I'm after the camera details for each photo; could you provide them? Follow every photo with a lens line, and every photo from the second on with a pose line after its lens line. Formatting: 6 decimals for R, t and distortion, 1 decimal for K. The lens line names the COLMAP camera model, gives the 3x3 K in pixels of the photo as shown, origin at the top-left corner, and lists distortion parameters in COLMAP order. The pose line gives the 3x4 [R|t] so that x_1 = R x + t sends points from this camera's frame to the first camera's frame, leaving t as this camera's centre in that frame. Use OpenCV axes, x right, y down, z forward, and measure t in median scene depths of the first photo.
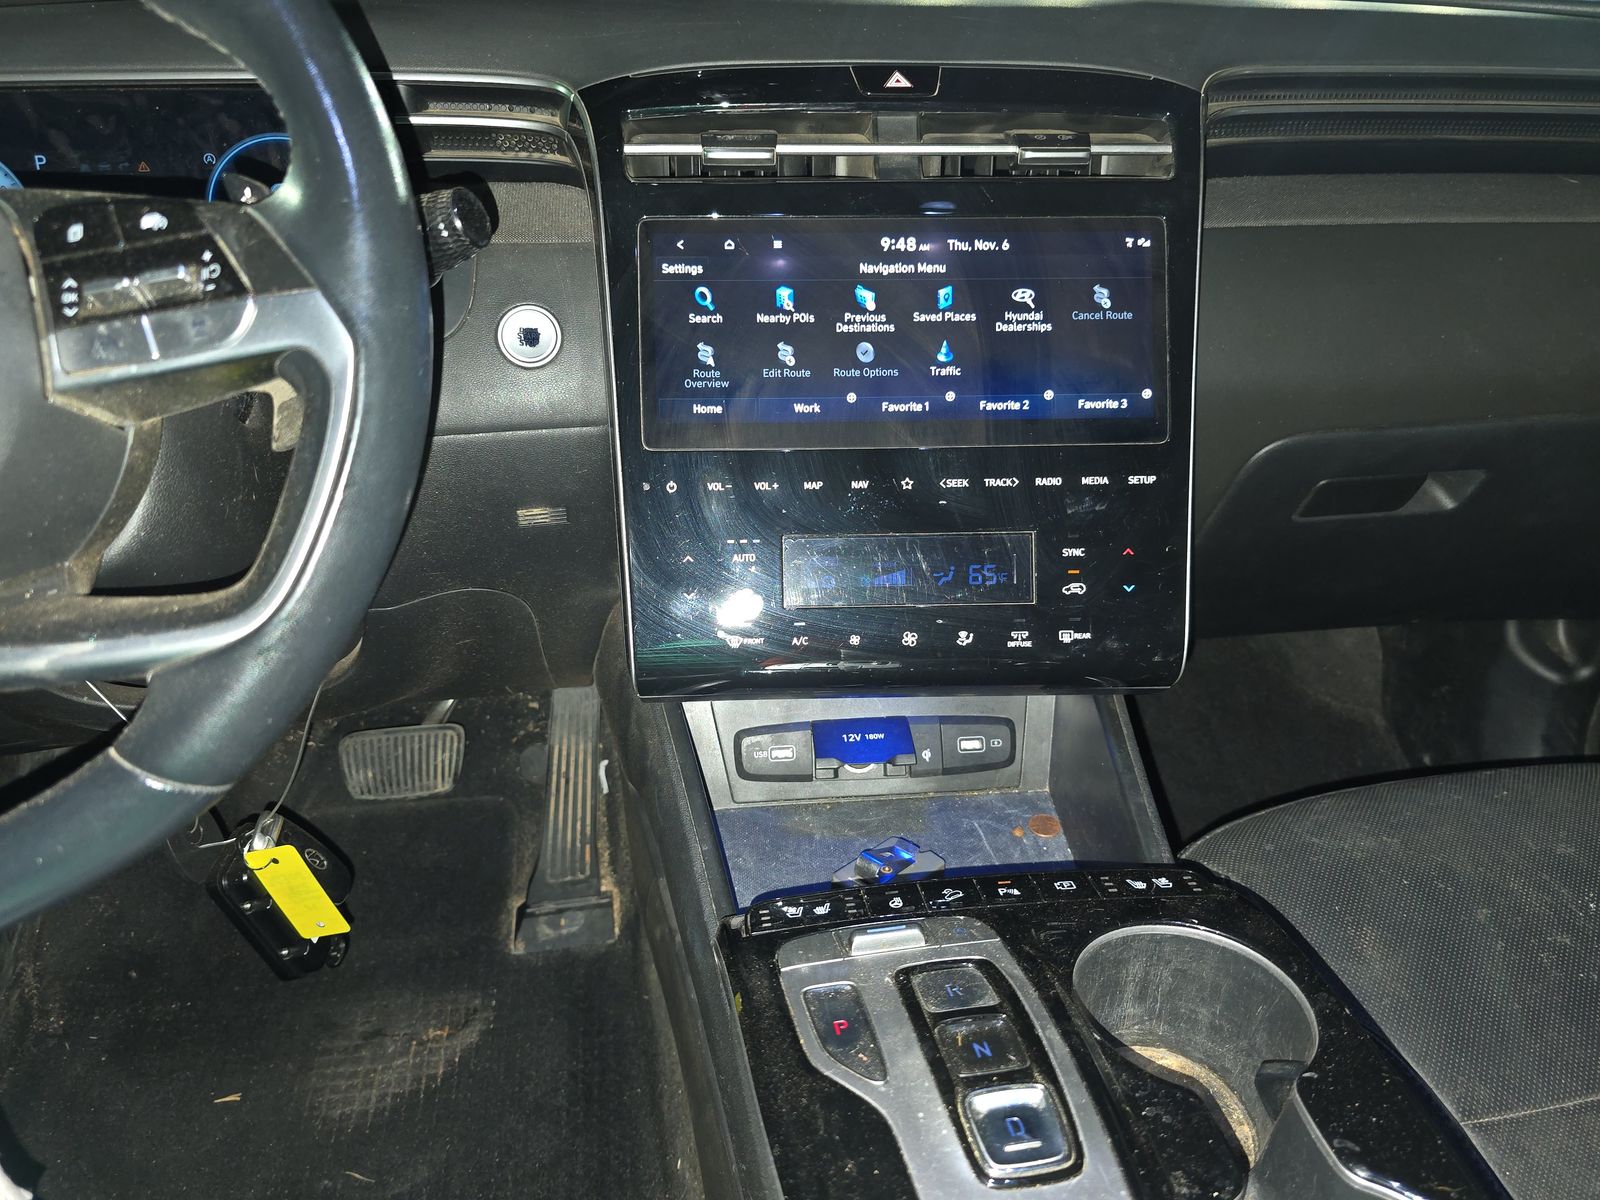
lens RADIAL K [[1080.3, 0, 786.8], [0, 1080.3, 595.6], [0, 0, 1]] dist [0.027366, -0.006890]
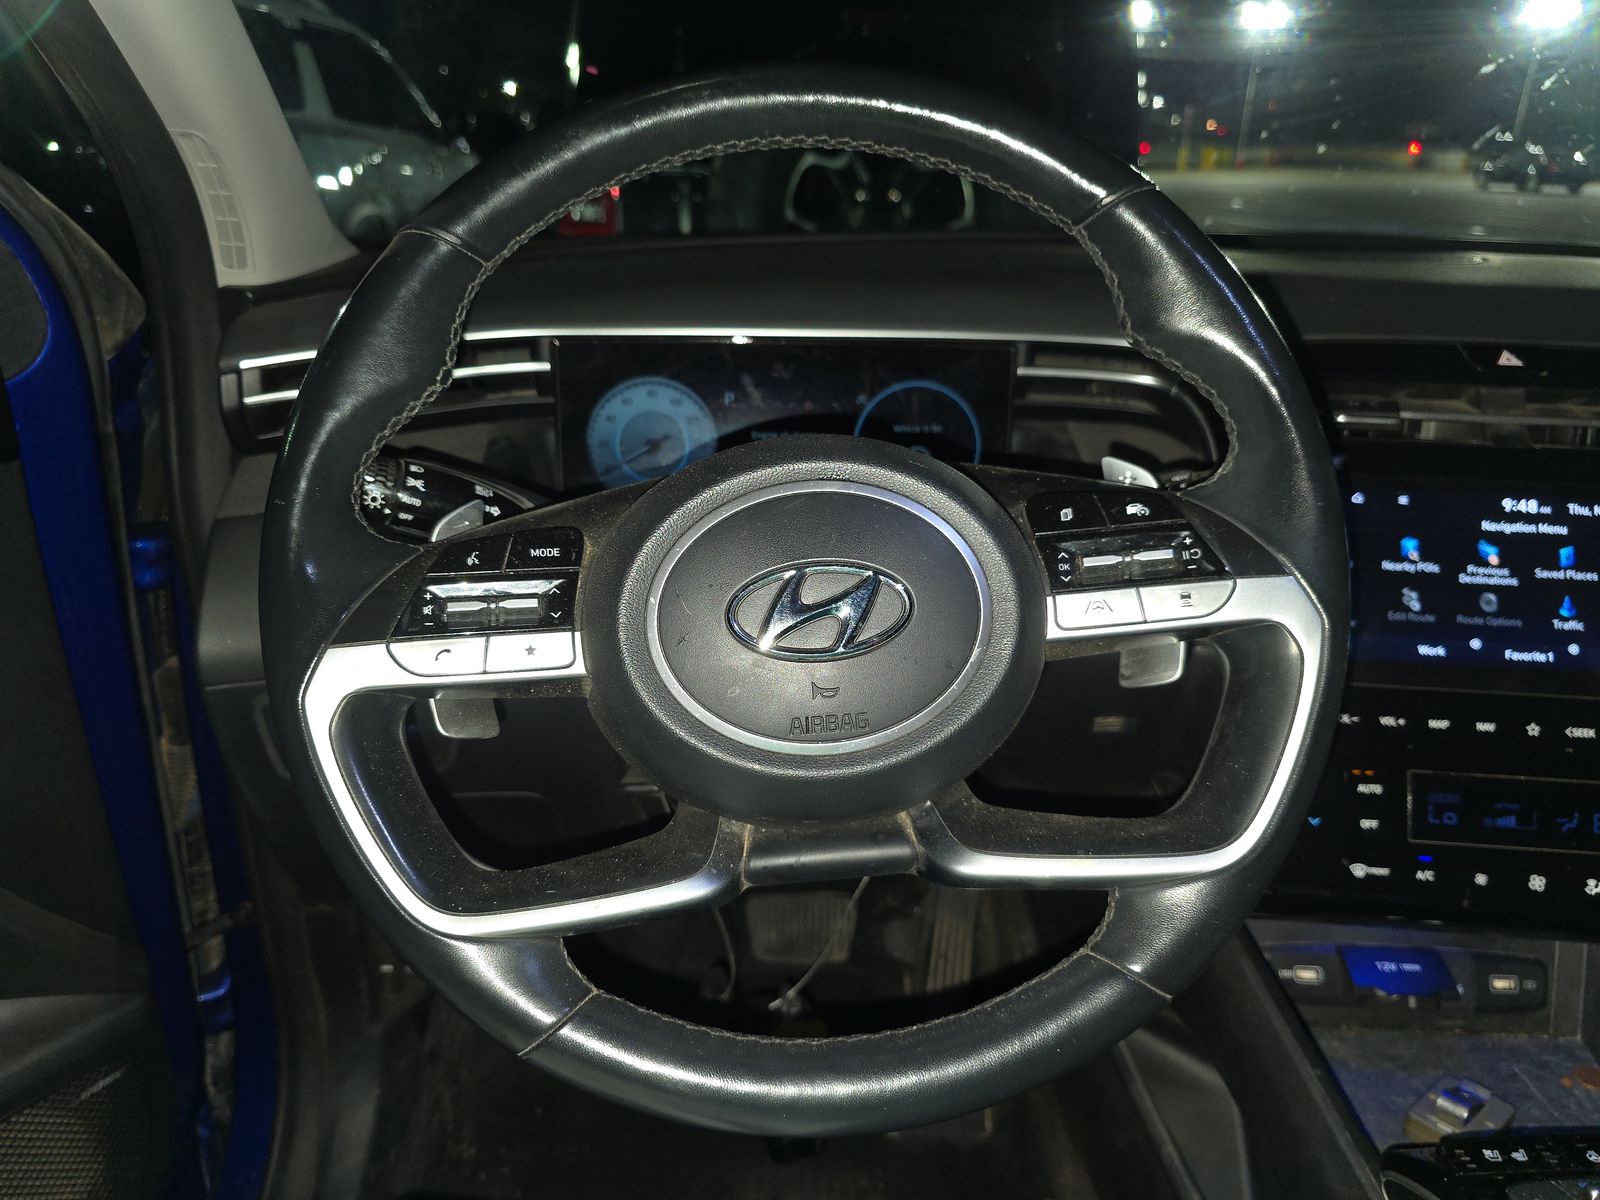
lens RADIAL K [[1080.3, 0, 807.1], [0, 1080.3, 591.9], [0, 0, 1]] dist [0.027366, -0.006890]
pose [[0.992021, 0.065415, -0.107769, -0.477555], [-0.080156, 0.987088, -0.138683, -0.032420], [0.097306, 0.146215, 0.984456, -0.124929]]
